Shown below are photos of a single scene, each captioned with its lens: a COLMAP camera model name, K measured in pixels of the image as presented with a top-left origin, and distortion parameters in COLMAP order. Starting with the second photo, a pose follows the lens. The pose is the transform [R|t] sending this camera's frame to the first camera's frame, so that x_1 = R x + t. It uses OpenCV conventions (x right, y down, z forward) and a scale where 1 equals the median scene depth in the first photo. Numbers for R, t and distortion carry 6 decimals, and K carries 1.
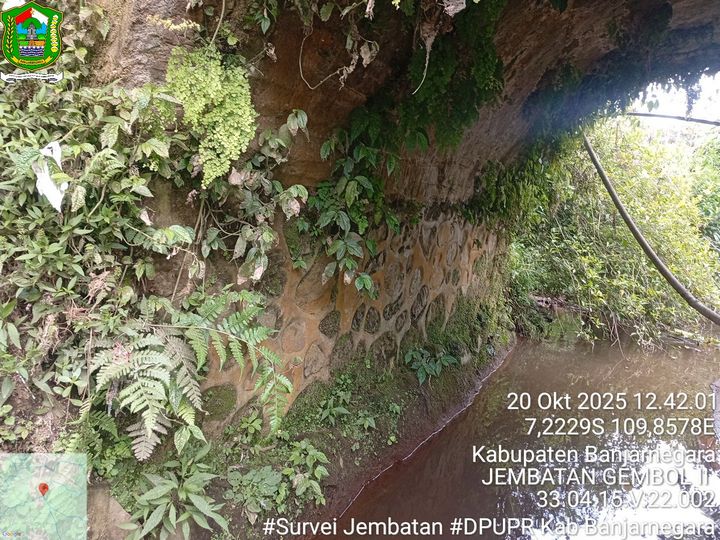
lens RADIAL K [[553.2, 0, 360.8], [0, 553.2, 275.0], [0, 0, 1]] dist [0.073257, -0.146798]
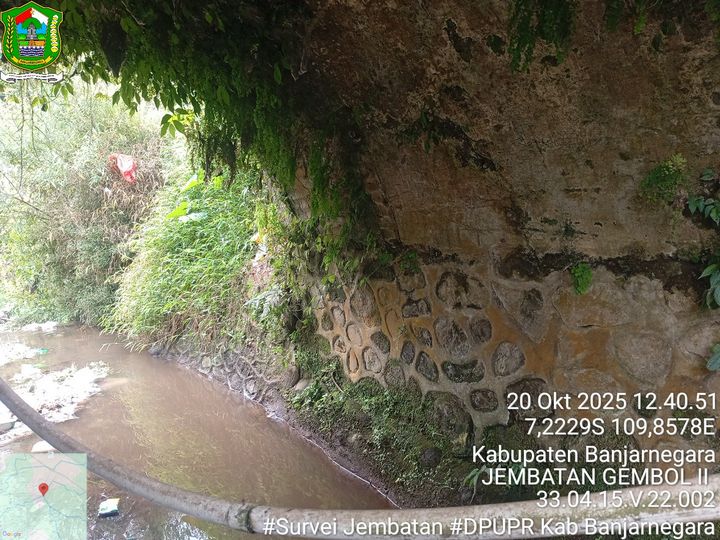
lens RADIAL K [[553.2, 0, 359.5], [0, 553.2, 276.9], [0, 0, 1]] dist [0.073257, -0.146798]
pose [[-0.494253, -0.002853, -0.869313, 0.615604], [-0.160976, 0.983001, 0.088298, -0.095836], [0.854283, 0.183580, -0.486311, 0.854885]]
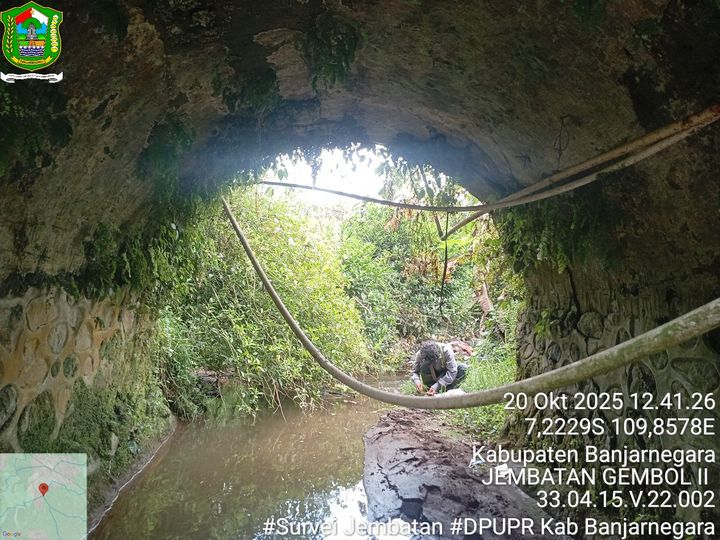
lens RADIAL K [[553.2, 0, 355.0], [0, 553.2, 270.4], [0, 0, 1]] dist [0.073257, -0.146798]
pose [[0.856414, -0.040841, 0.514671, 0.102649], [0.112311, 0.987731, -0.108506, 0.000219], [-0.503925, 0.150729, 0.850494, 0.080253]]
